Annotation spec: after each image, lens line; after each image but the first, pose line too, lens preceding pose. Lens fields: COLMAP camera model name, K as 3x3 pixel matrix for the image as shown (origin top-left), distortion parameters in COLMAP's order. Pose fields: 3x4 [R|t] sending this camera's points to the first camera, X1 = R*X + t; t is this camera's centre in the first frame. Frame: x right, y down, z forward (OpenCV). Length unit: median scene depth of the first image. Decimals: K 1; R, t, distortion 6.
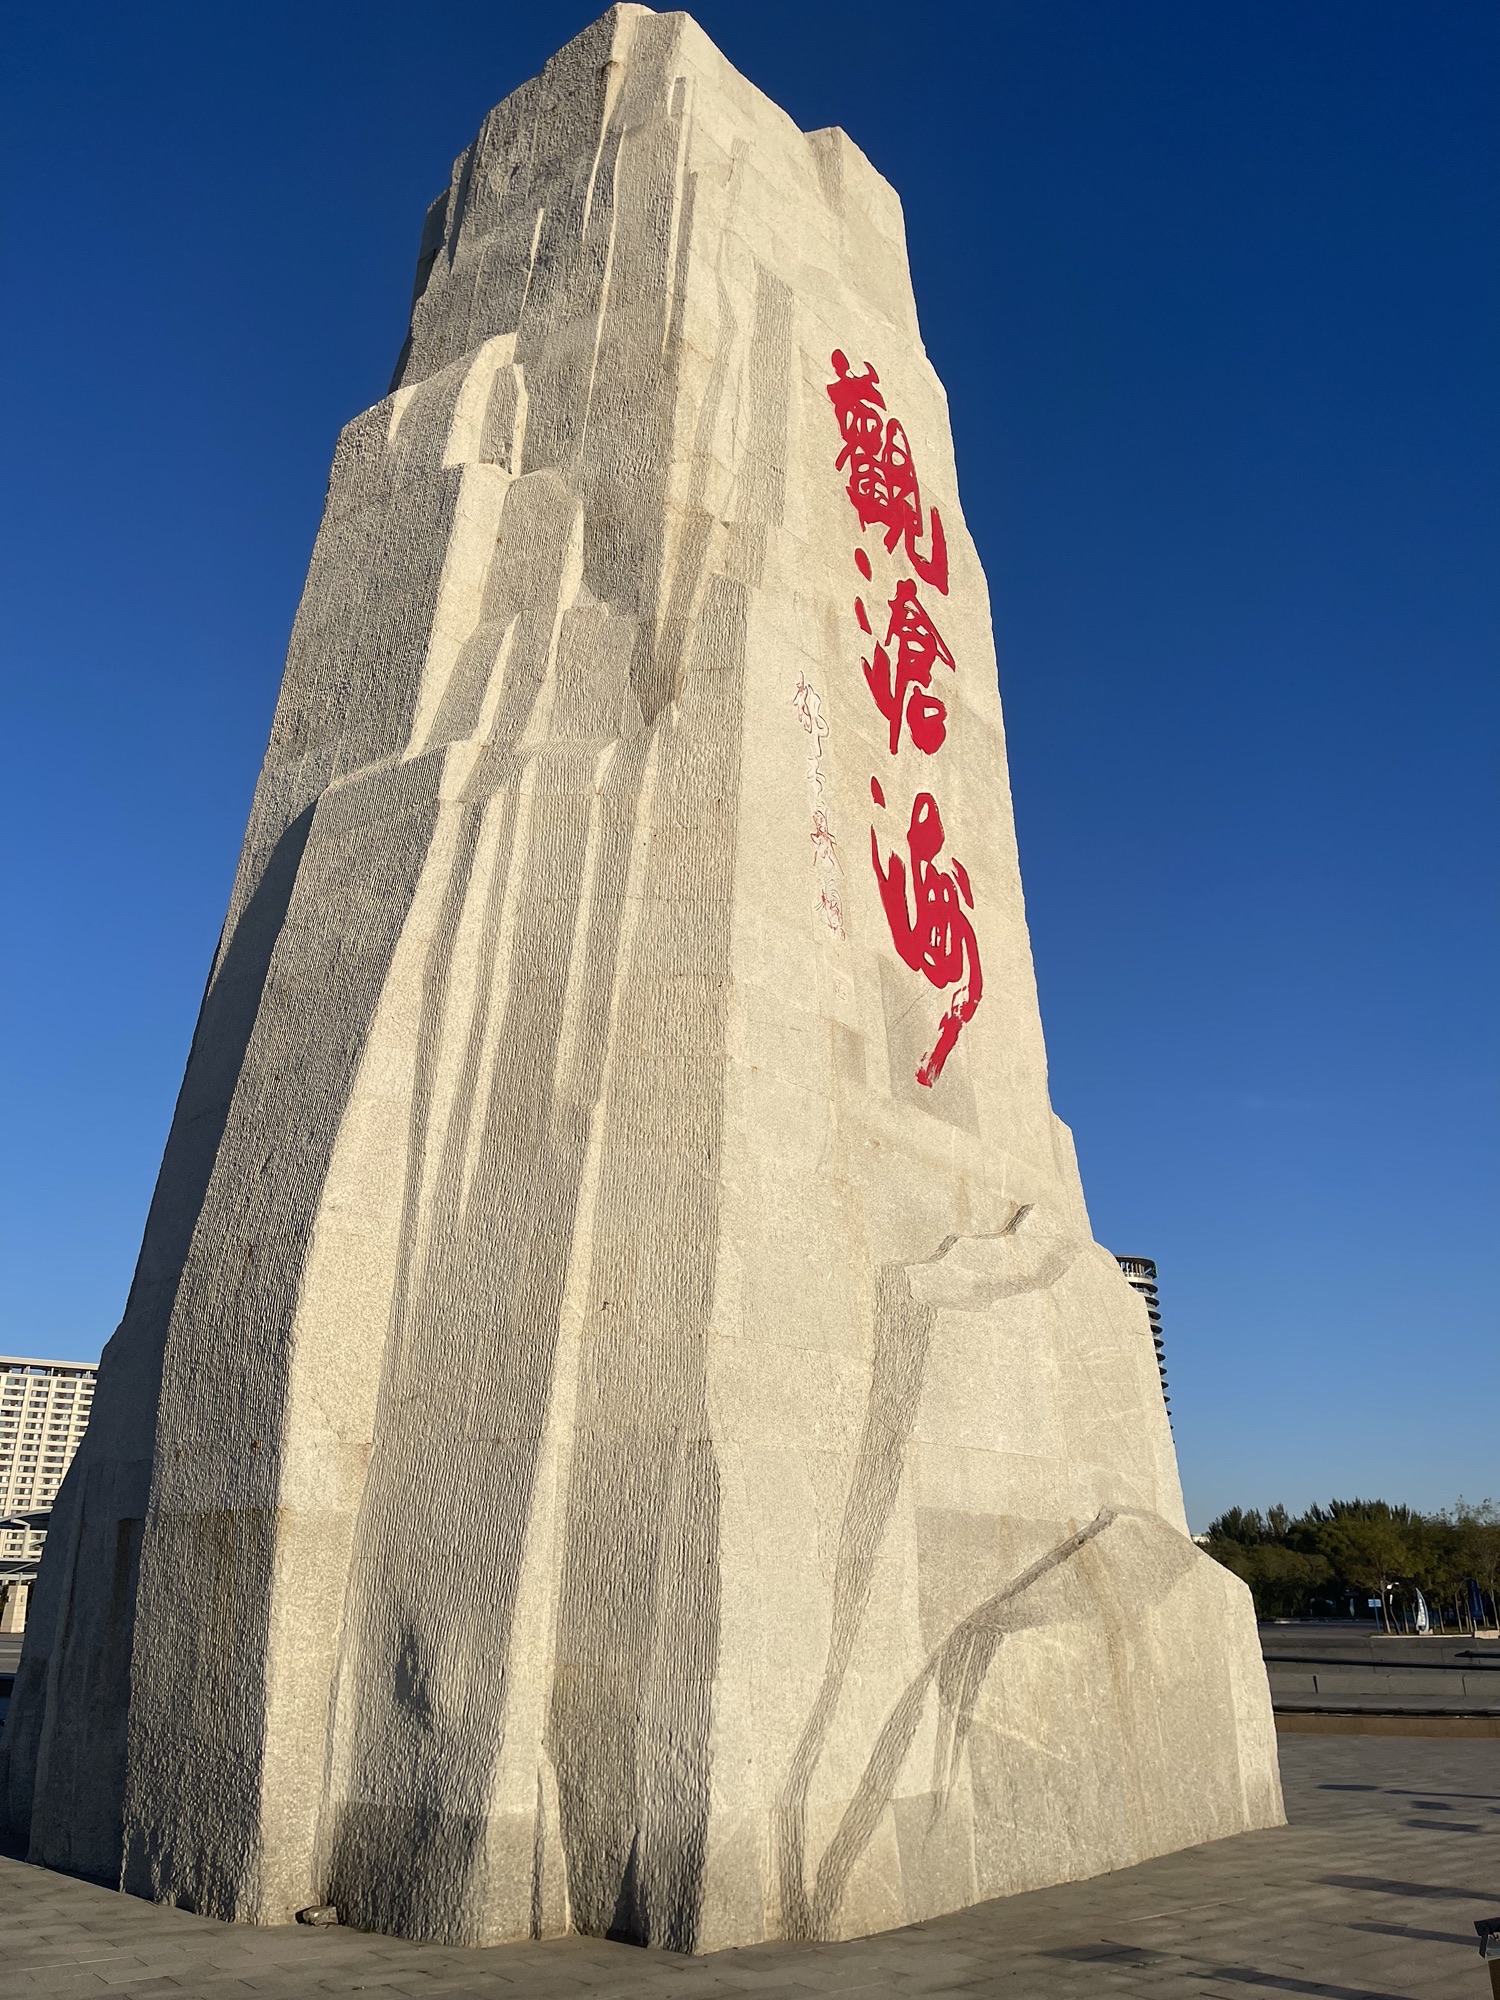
lens RADIAL K [[1483.6, 0, 750.0], [0, 1483.6, 1000.0], [0, 0, 1]] dist [0.076051, -0.105986]
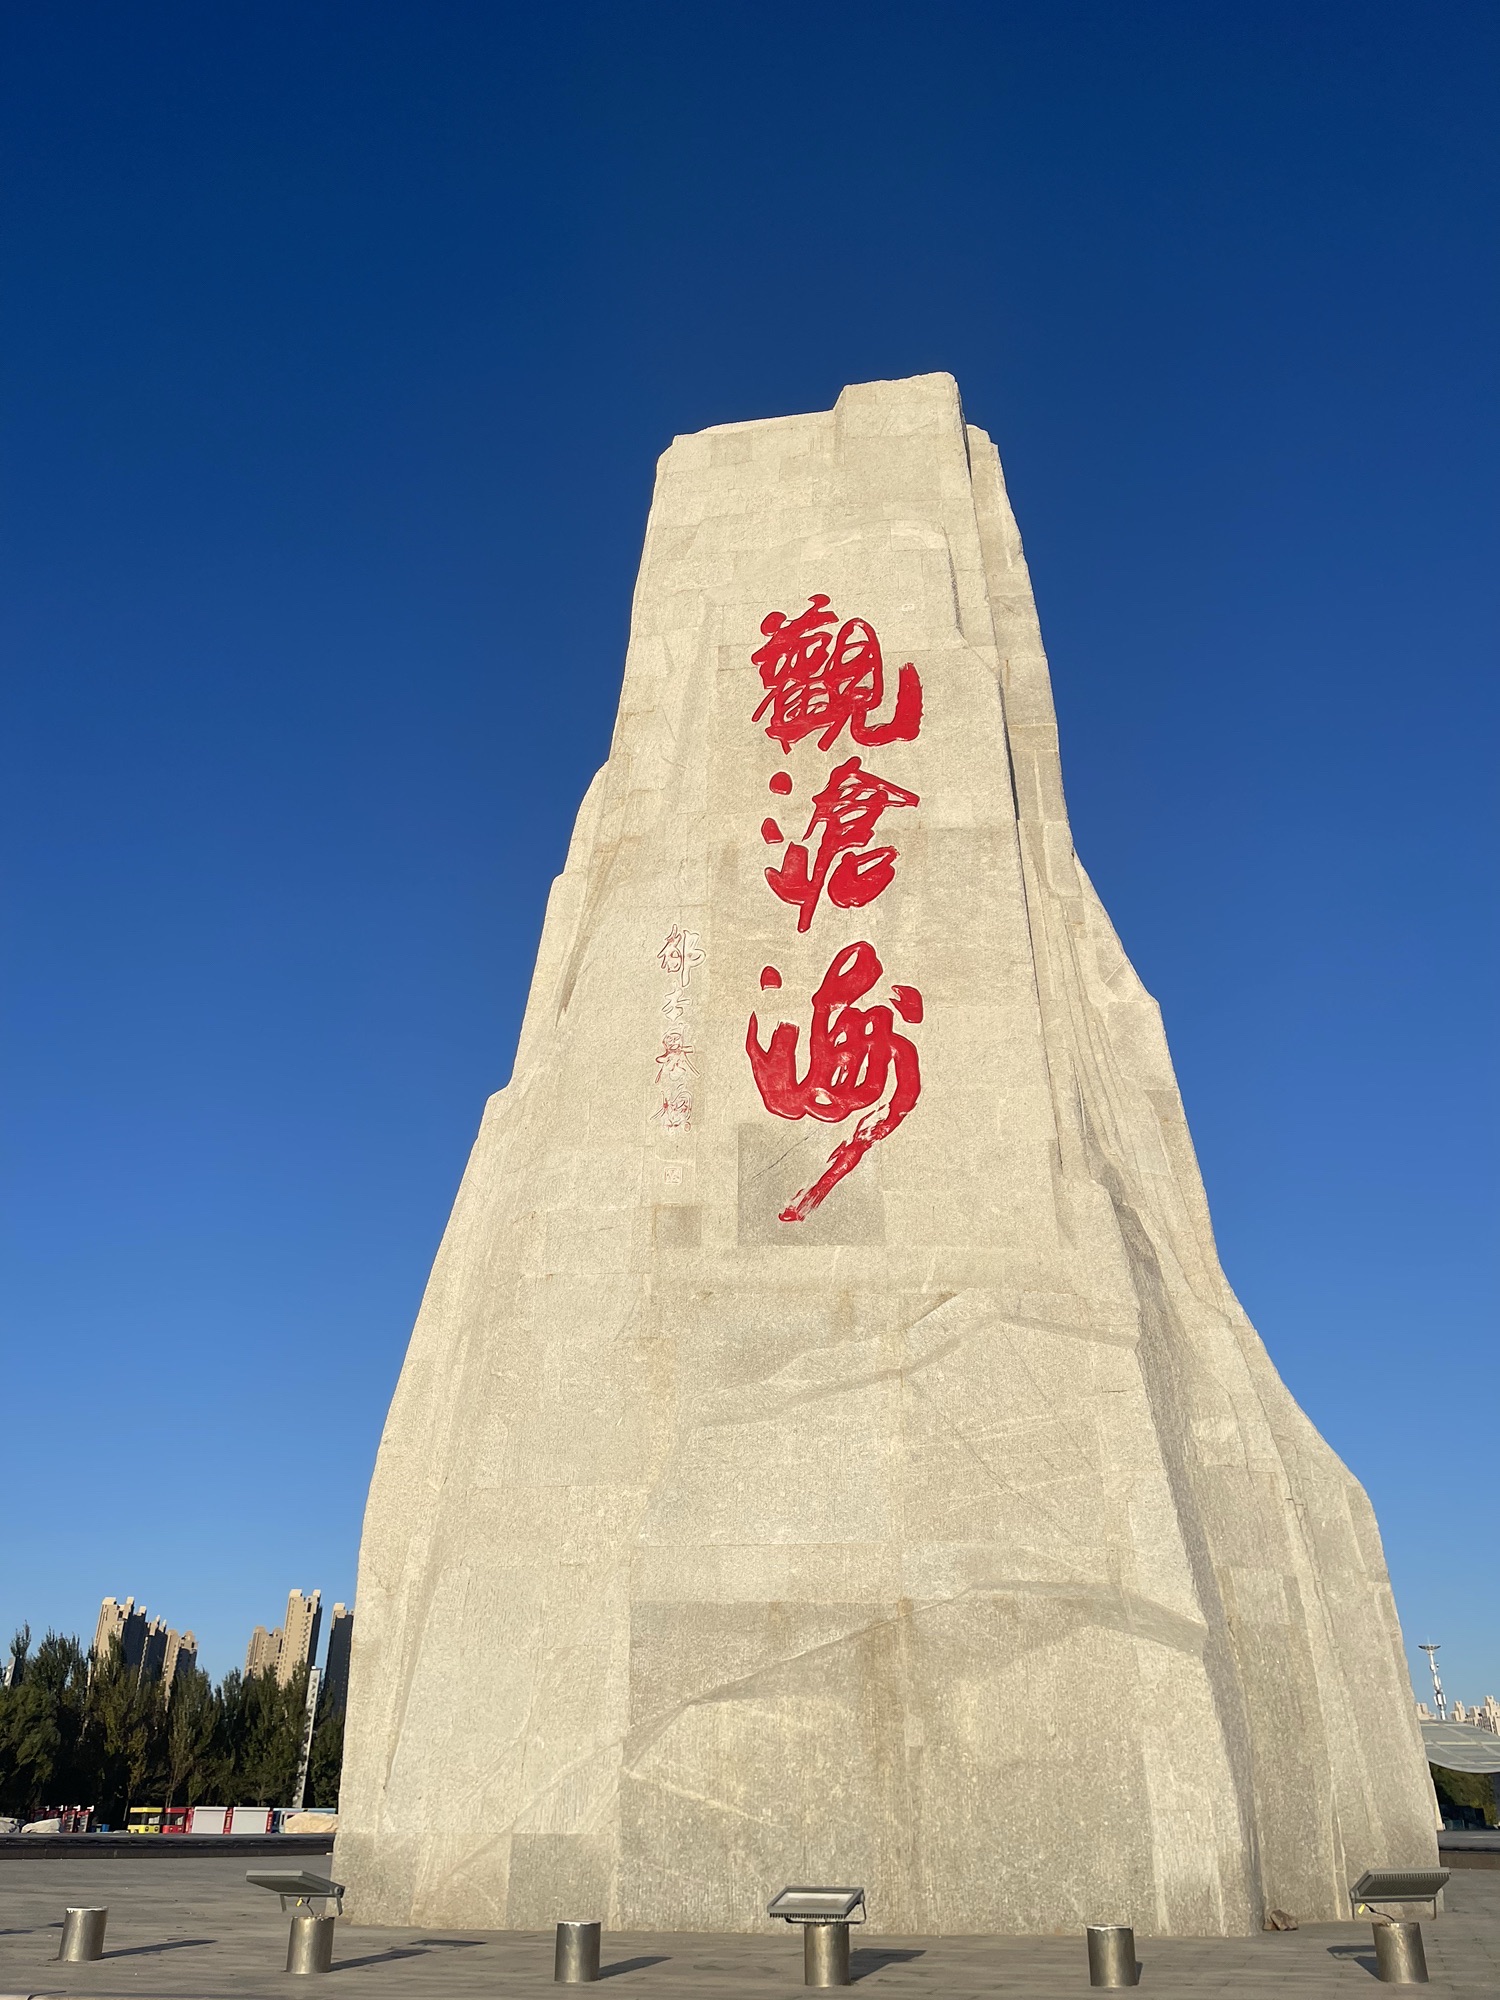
lens RADIAL K [[1481.9, 0, 748.0], [0, 1481.9, 1007.4], [0, 0, 1]] dist [0.078054, -0.109940]
pose [[0.556784, -0.391948, -0.732372, 0.949456], [0.303748, 0.916685, -0.259665, 0.183614], [0.773129, -0.077879, 0.629449, 0.263454]]
